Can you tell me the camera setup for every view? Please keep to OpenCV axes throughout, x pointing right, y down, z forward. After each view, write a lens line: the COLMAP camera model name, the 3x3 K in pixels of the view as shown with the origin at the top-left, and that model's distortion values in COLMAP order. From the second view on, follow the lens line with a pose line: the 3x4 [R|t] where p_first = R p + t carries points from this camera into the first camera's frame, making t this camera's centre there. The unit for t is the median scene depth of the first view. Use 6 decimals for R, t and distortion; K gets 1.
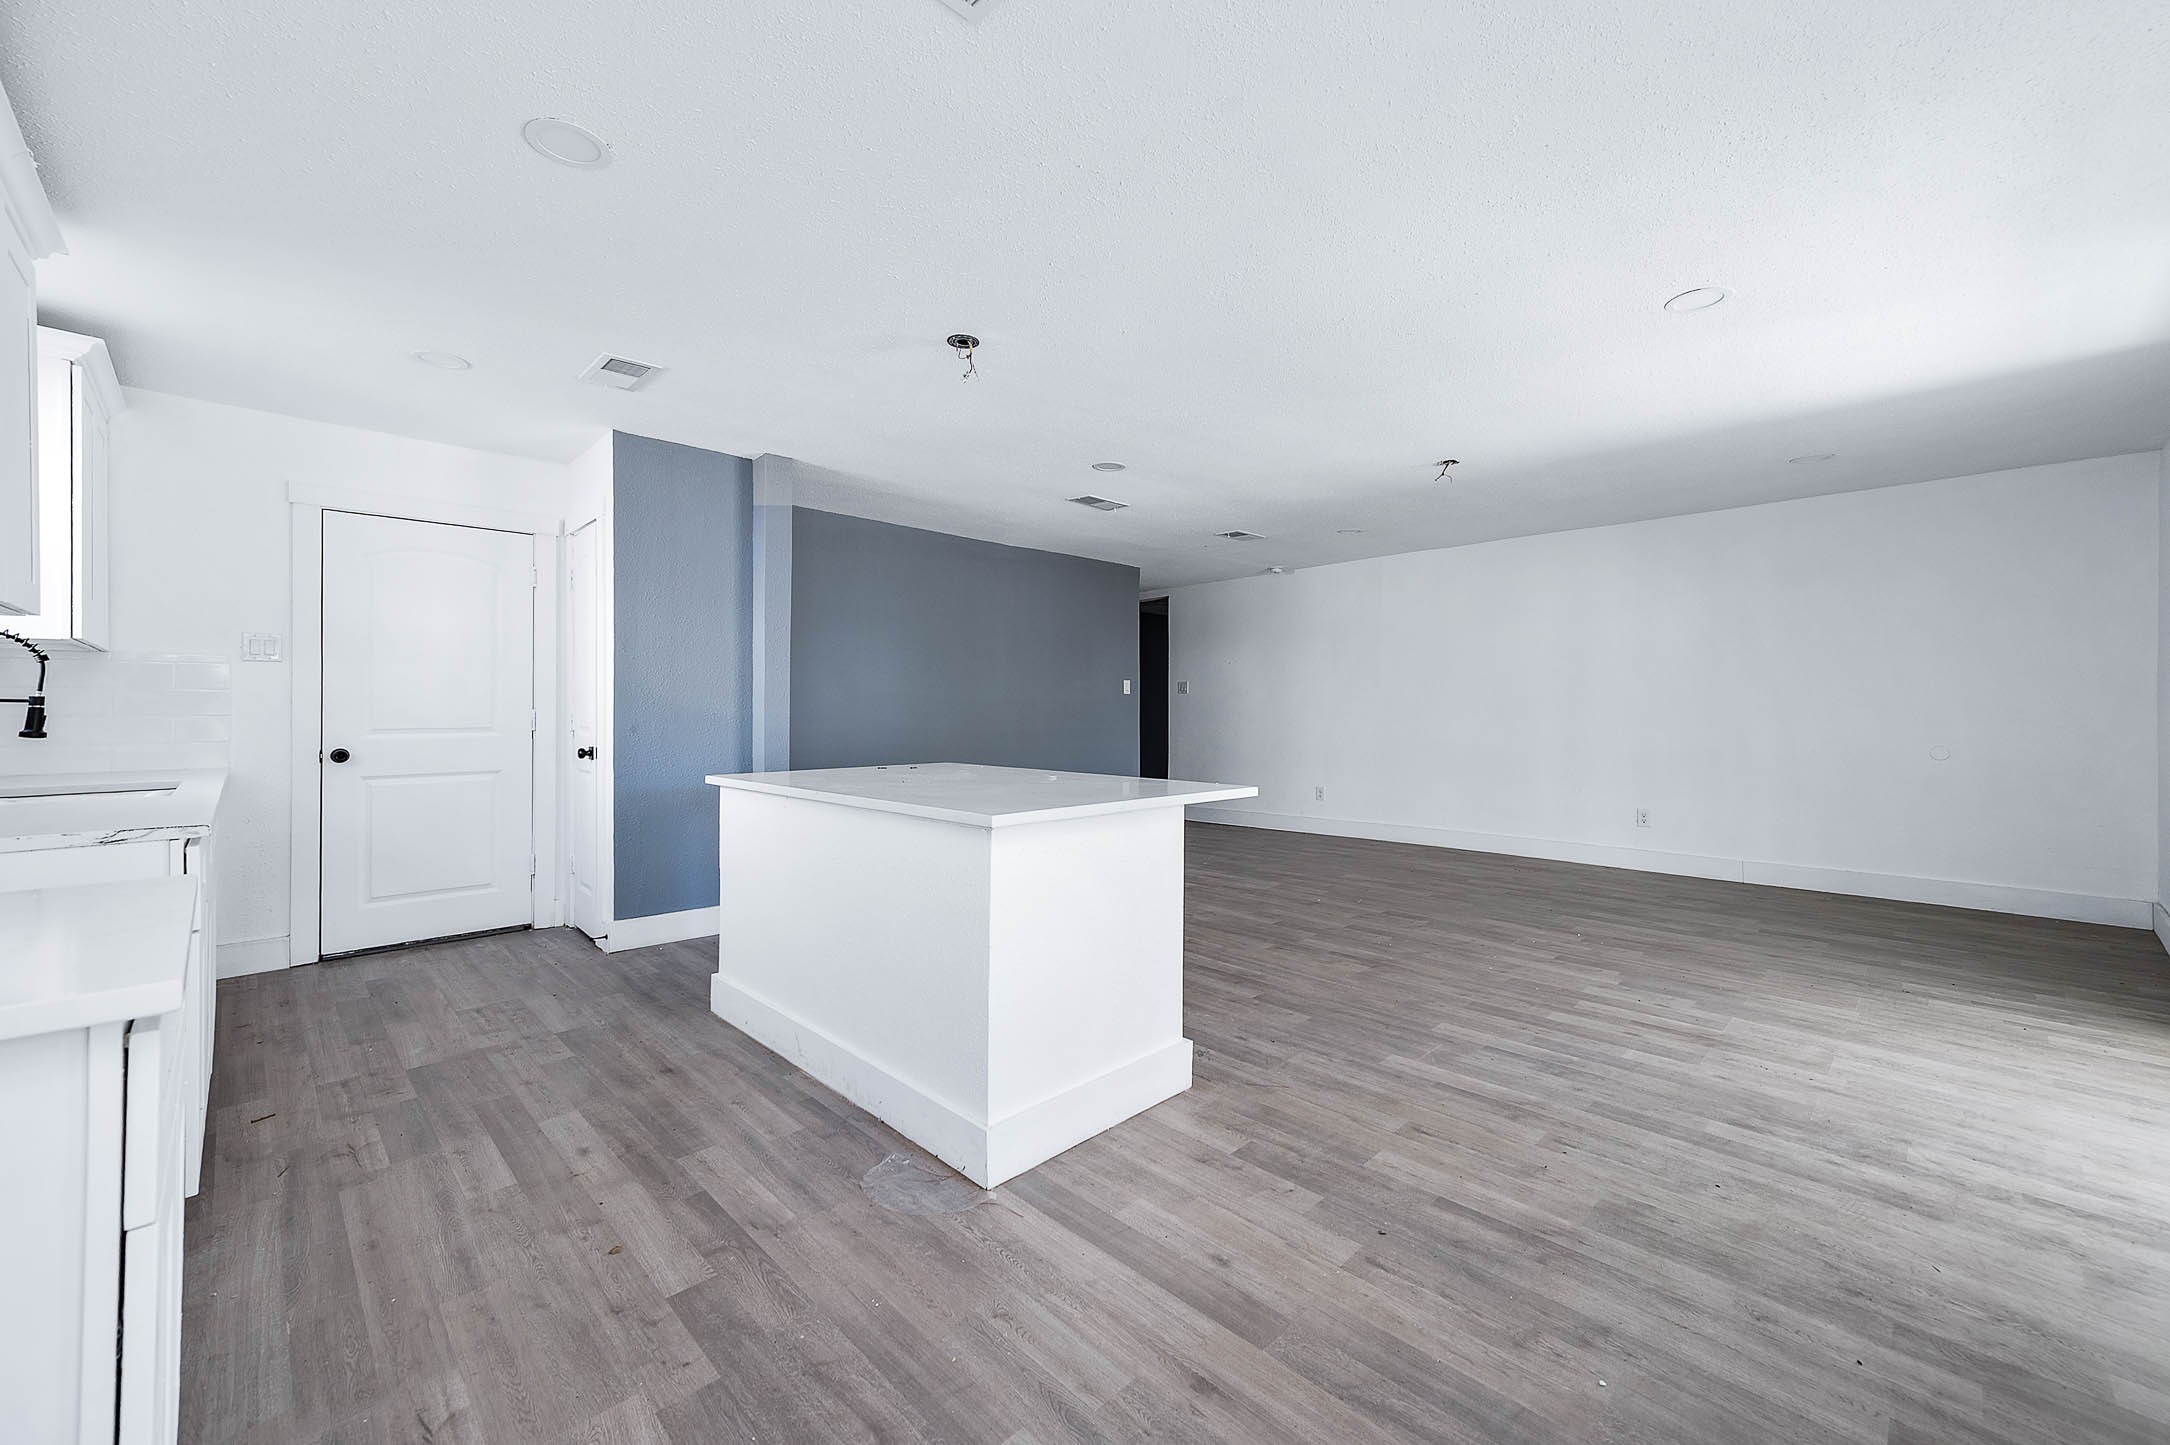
lens RADIAL K [[855.7, 0, 1086.5], [0, 855.7, 703.8], [0, 0, 1]] dist [0.009839, 0.000528]
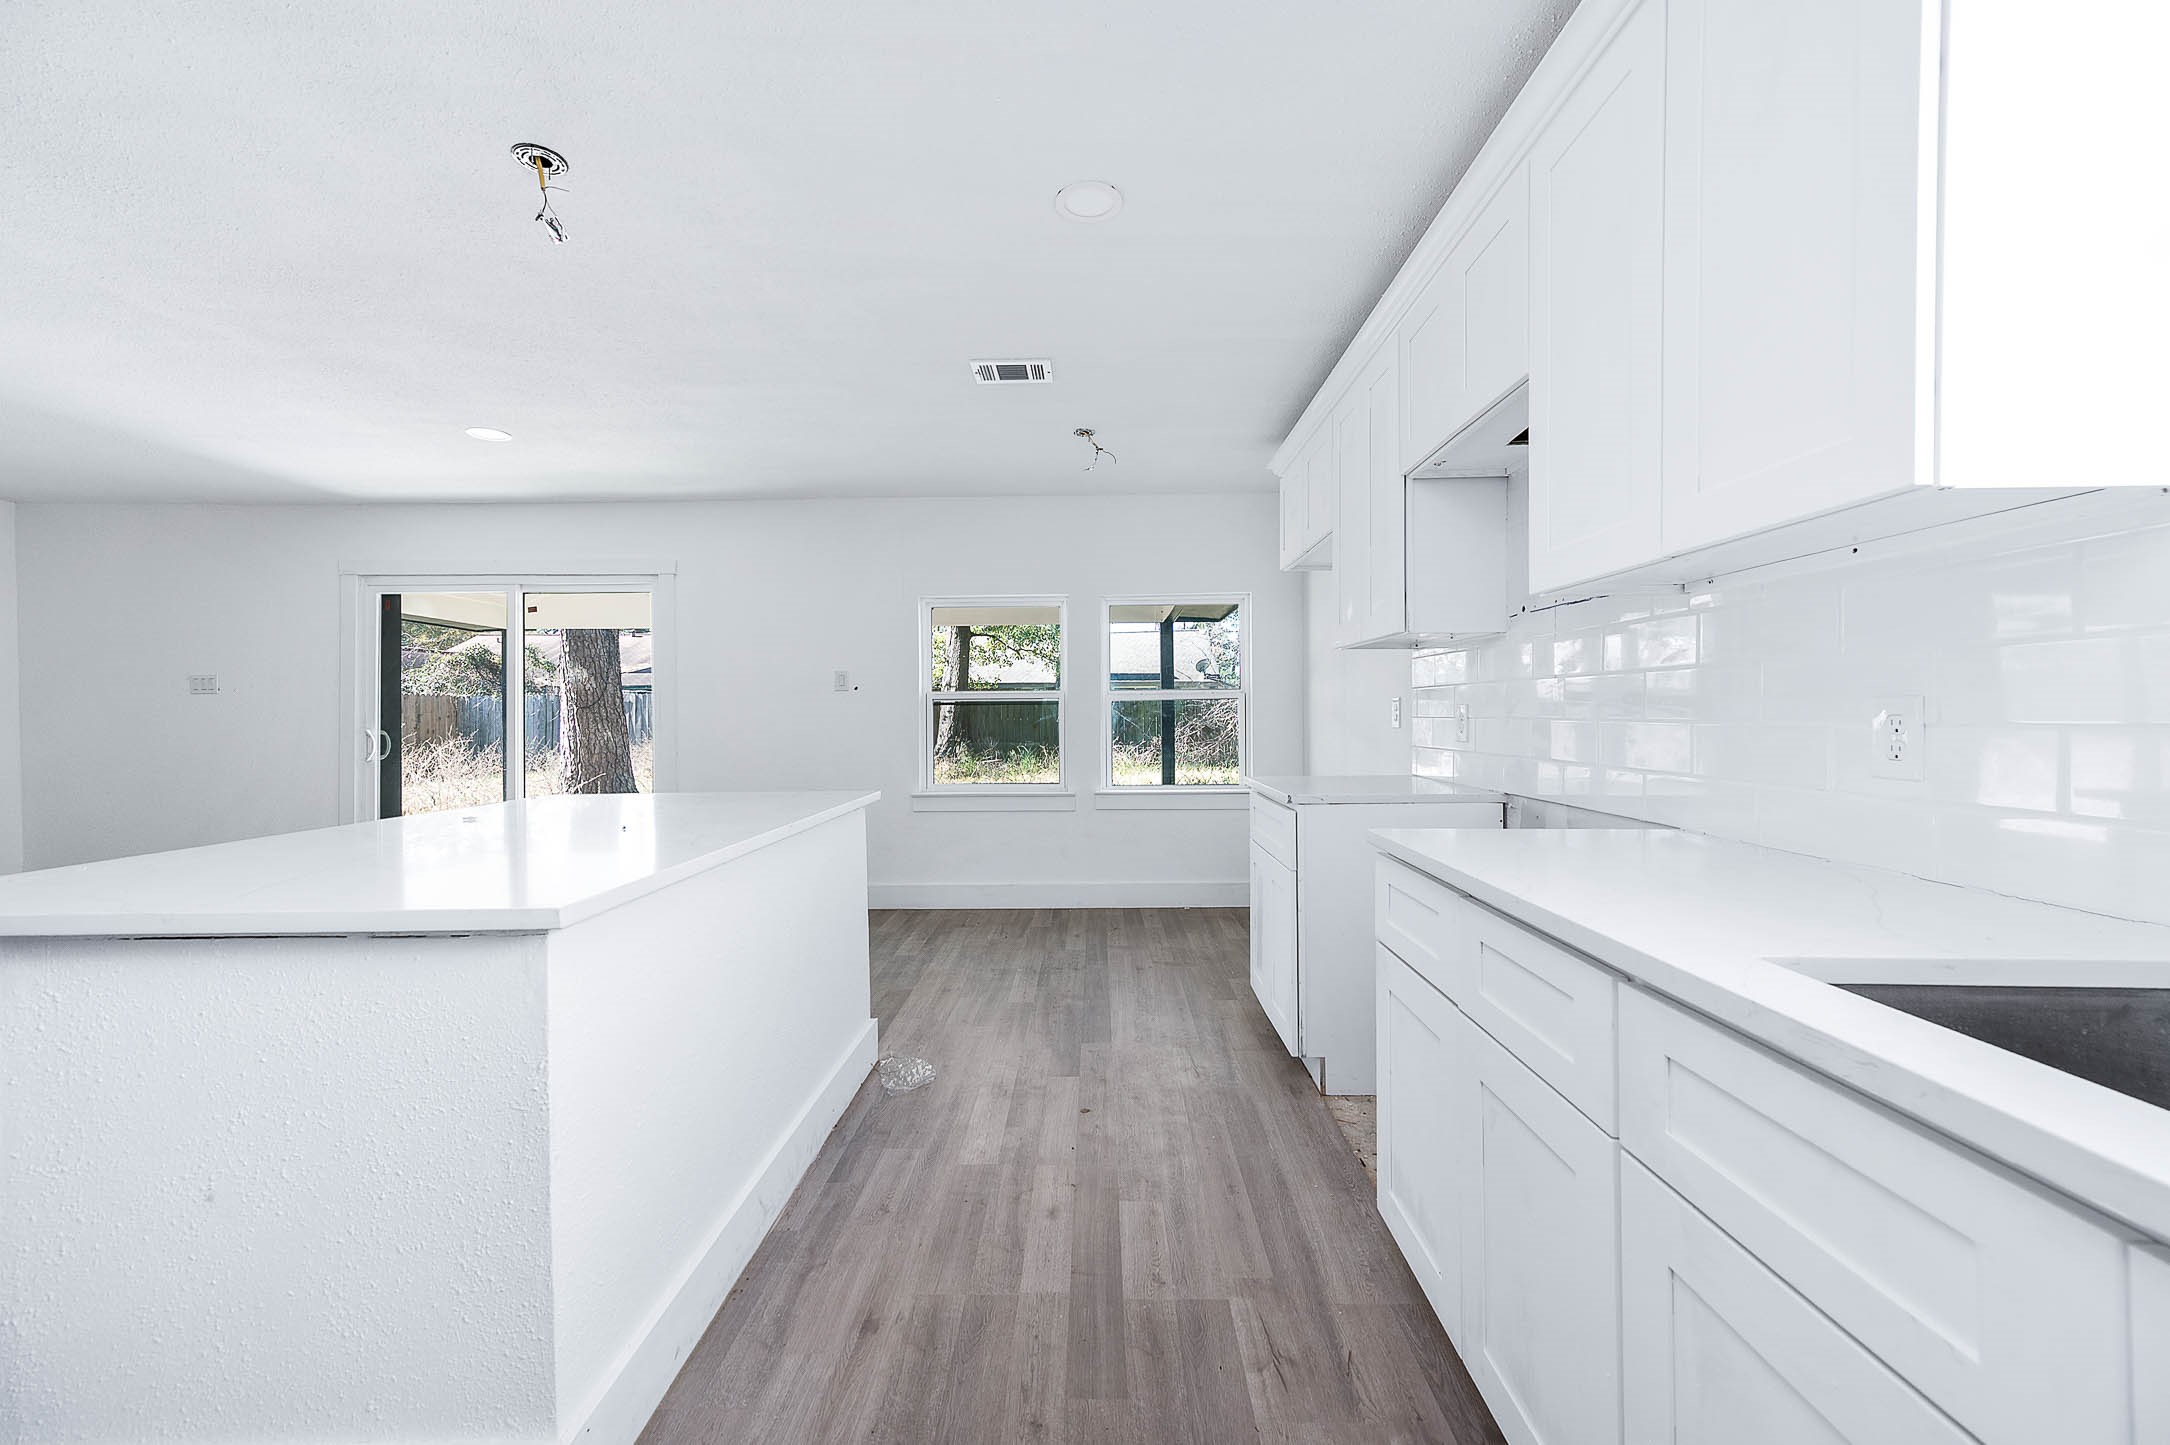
lens RADIAL K [[855.7, 0, 1081.8], [0, 855.7, 713.3], [0, 0, 1]] dist [0.009839, 0.000528]
pose [[-0.698782, 0.004476, 0.715320, -0.922486], [0.002172, 0.999989, -0.004136, 0.005374], [-0.715331, -0.001336, -0.698785, 1.187918]]
